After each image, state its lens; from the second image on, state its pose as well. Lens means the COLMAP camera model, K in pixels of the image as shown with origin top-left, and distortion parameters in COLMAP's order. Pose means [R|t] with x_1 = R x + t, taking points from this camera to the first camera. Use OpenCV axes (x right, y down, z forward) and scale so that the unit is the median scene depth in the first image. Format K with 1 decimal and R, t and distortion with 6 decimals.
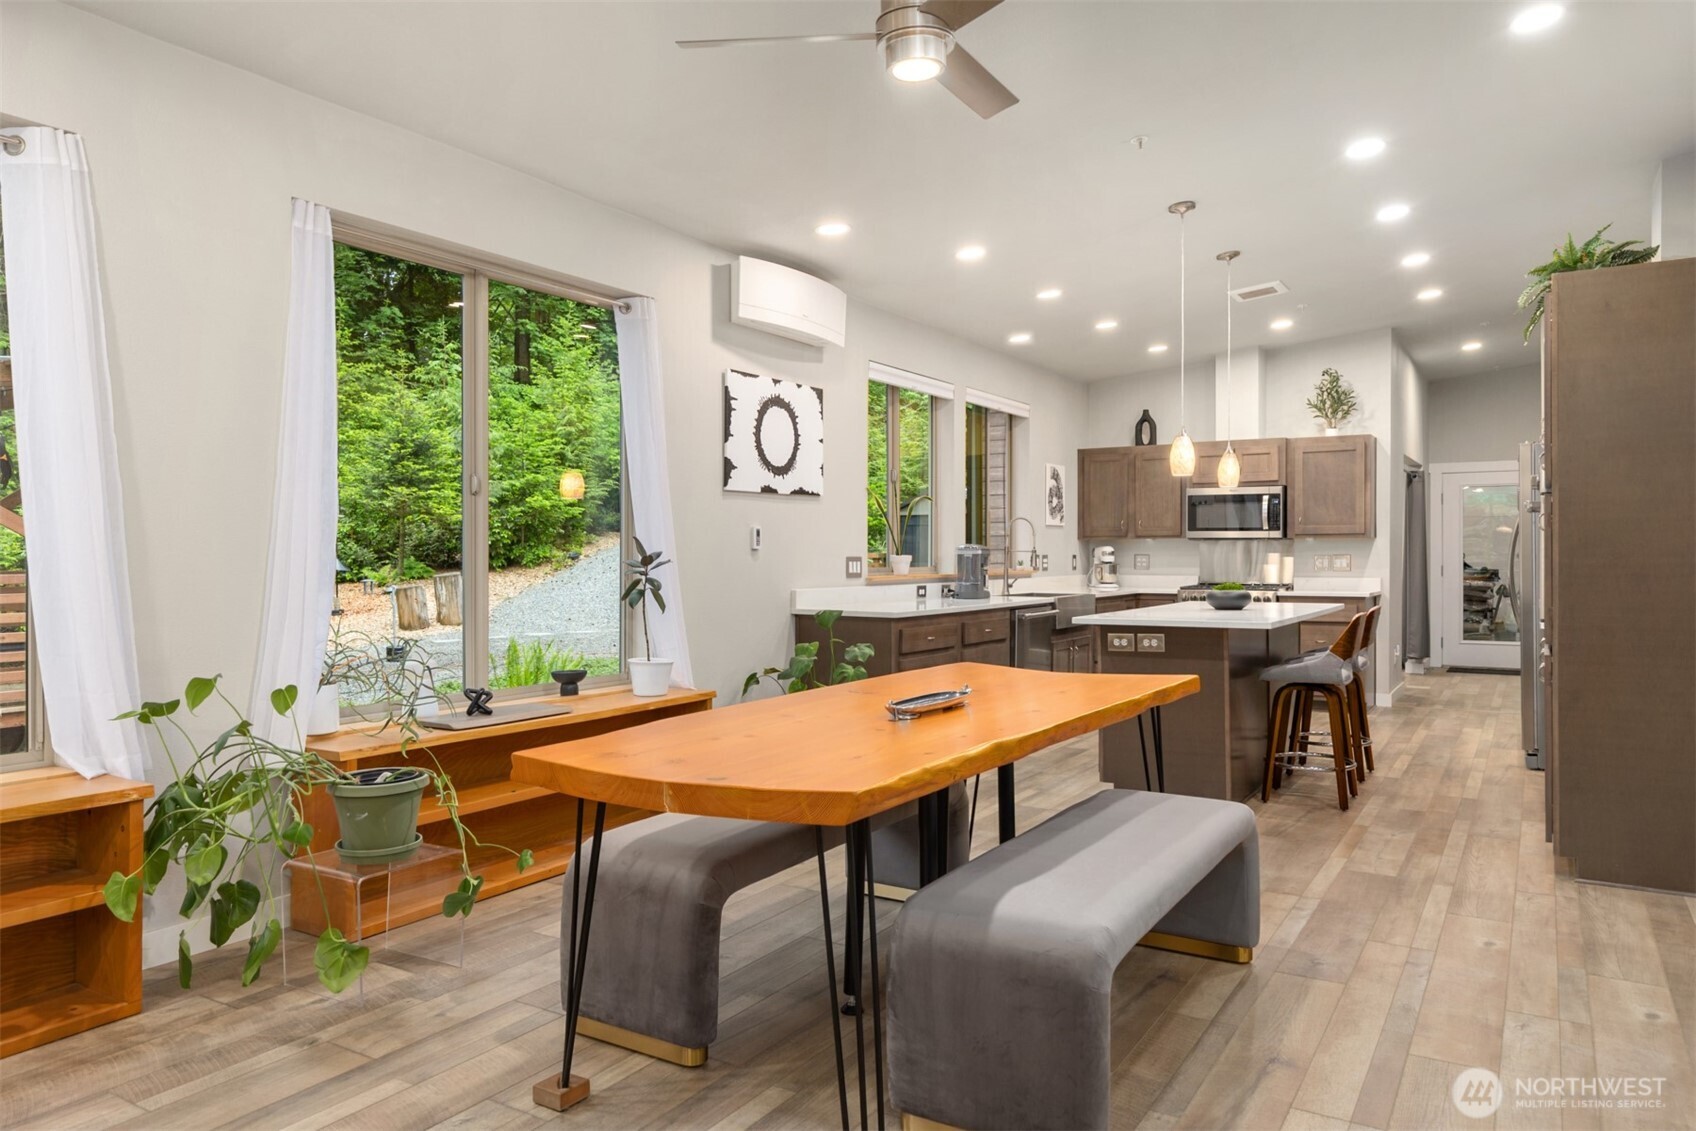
lens RADIAL K [[1146.0, 0, 845.5], [0, 1146.0, 552.6], [0, 0, 1]] dist [0.010750, 0.000228]
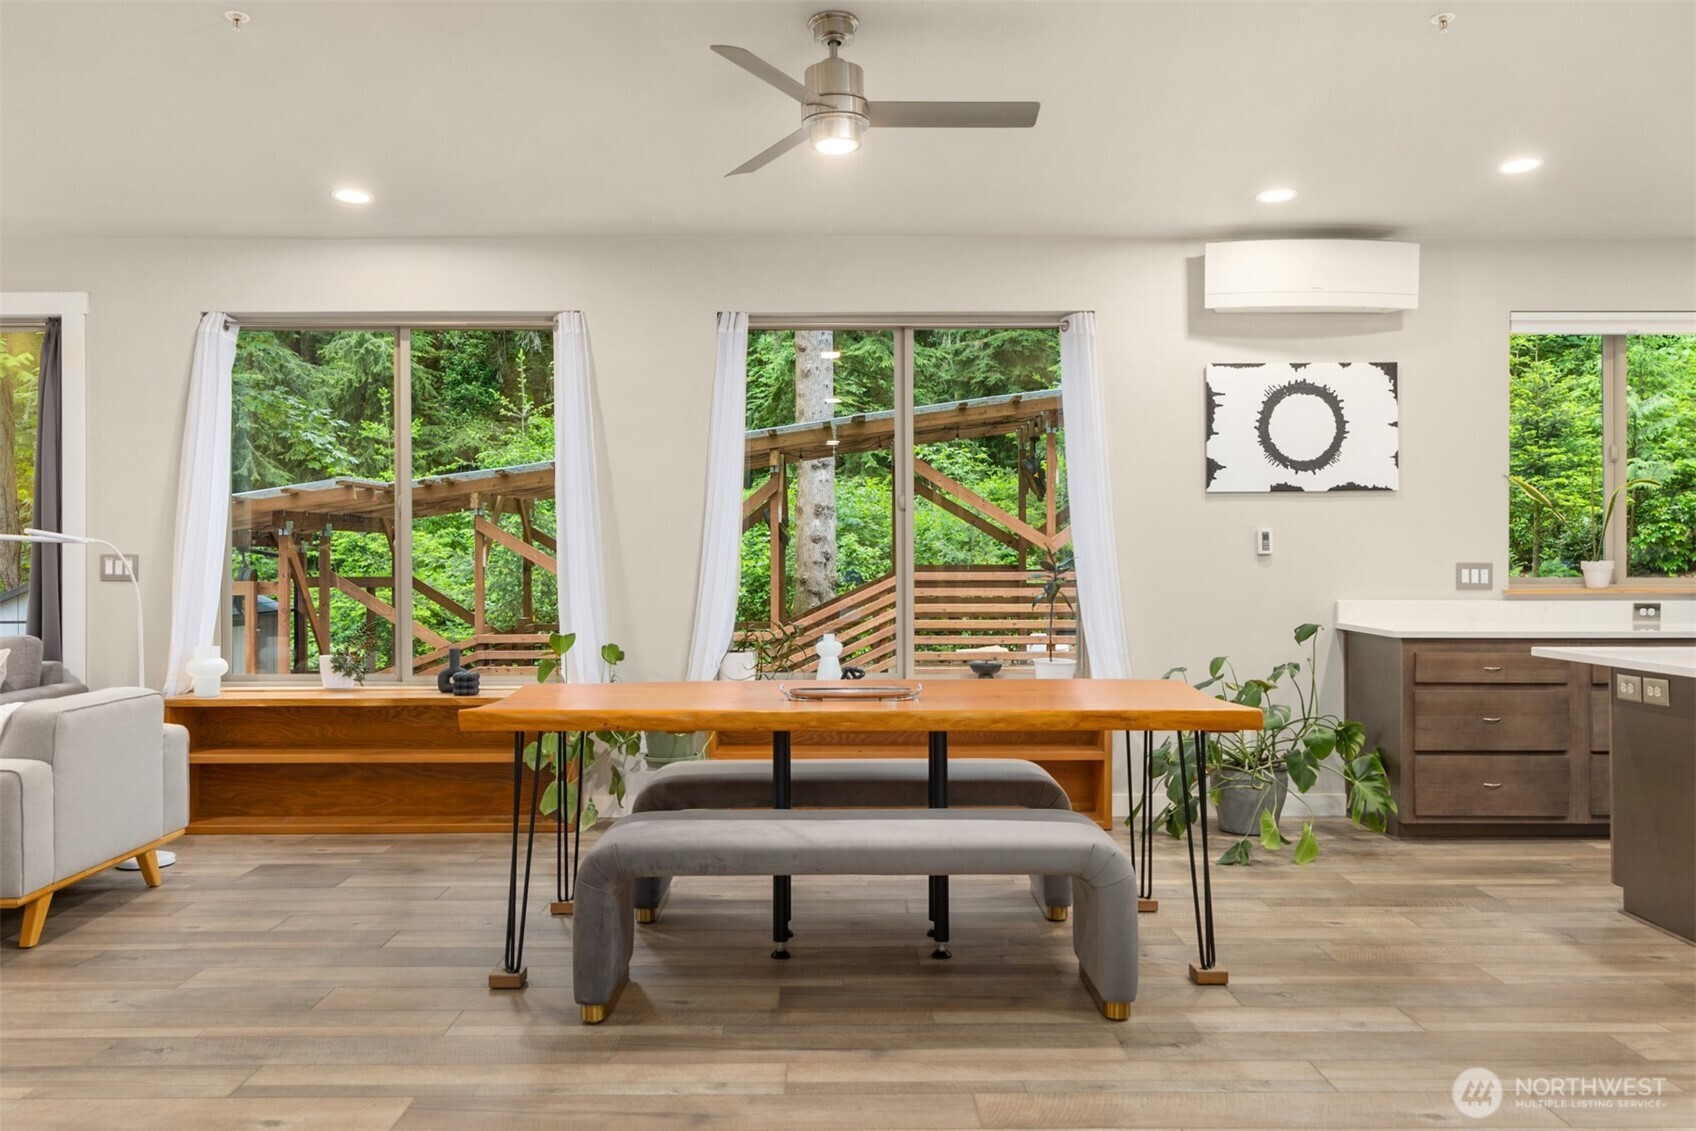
lens RADIAL K [[1329.9, 0, 841.1], [0, 1329.9, 557.8], [0, 0, 1]] dist [0.006355, 0.000236]
pose [[0.531258, 0.002166, -0.847207, 0.557790], [0.001880, 0.999991, 0.003735, -0.004168], [0.847208, -0.003577, 0.531249, 0.133978]]
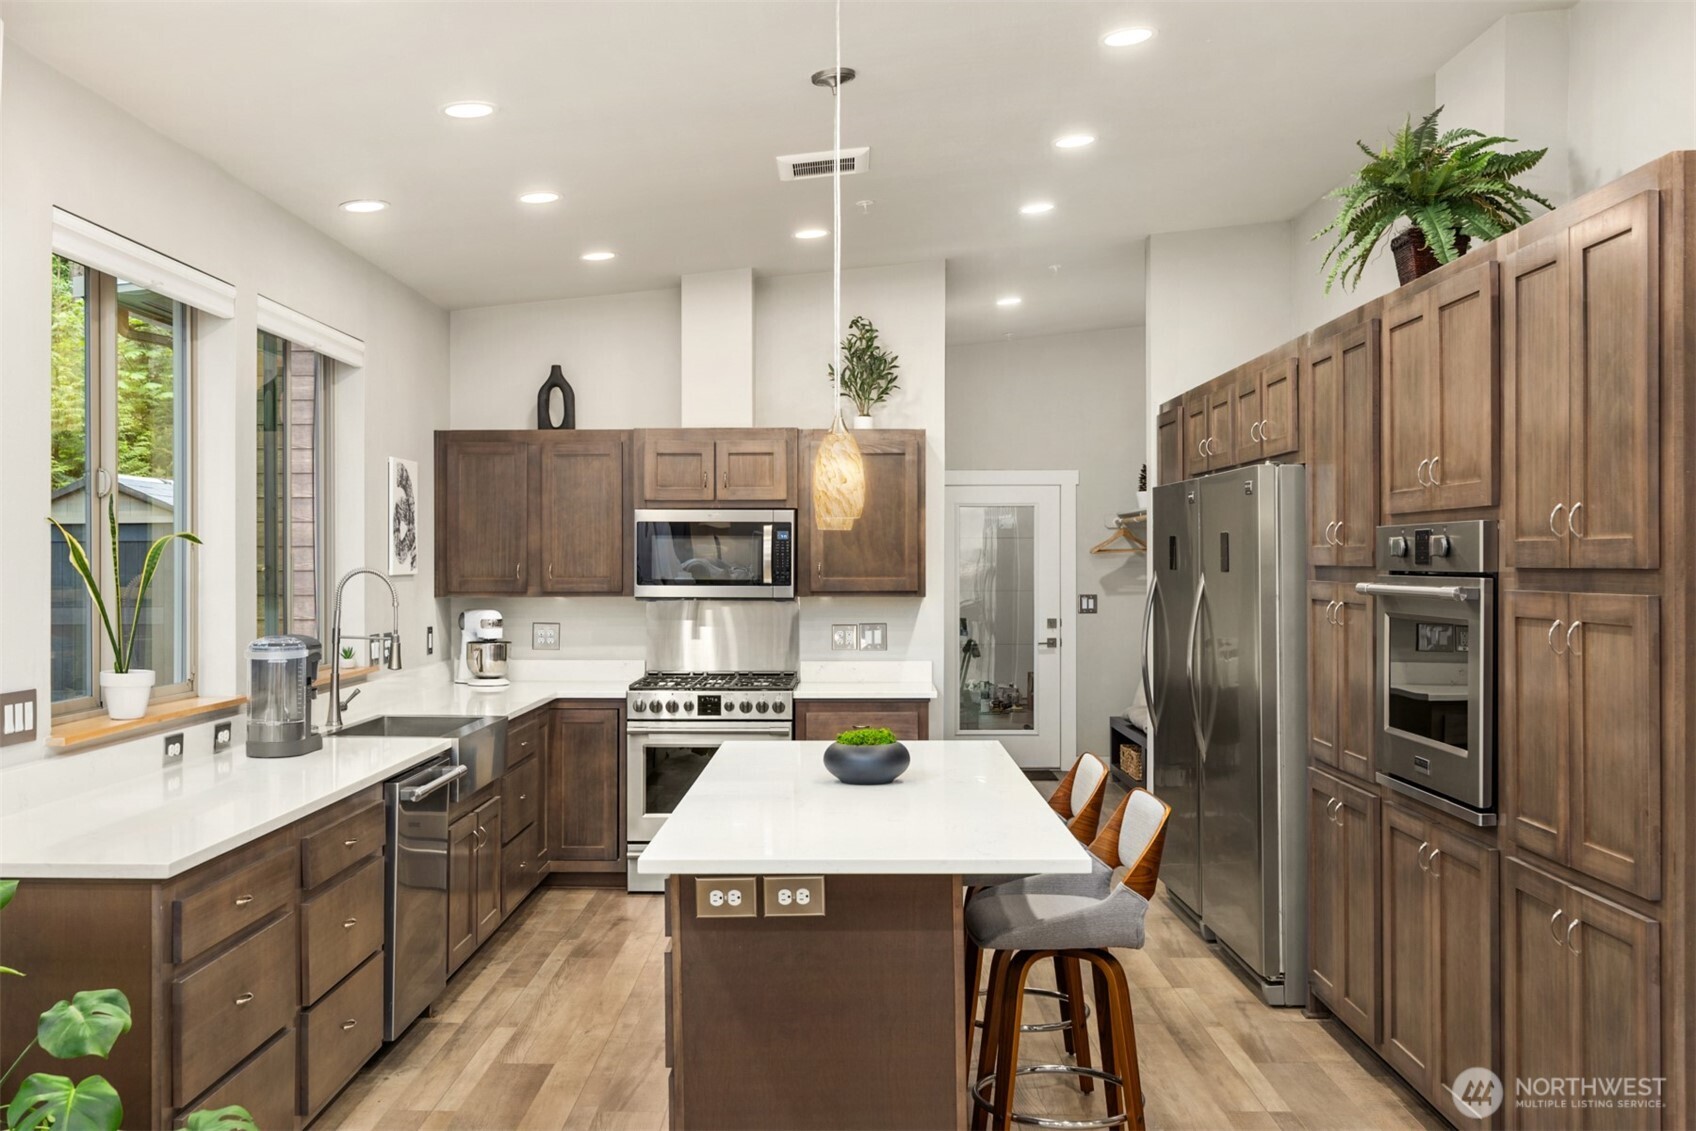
lens RADIAL K [[1624.0, 0, 805.2], [0, 1624.0, 558.6], [0, 0, 1]] dist [0.005211, 0.000000]
pose [[0.870546, 0.003049, 0.492078, -0.032550], [-0.001787, 0.999994, -0.003035, -0.041125], [-0.492084, 0.001763, 0.870546, 0.368496]]
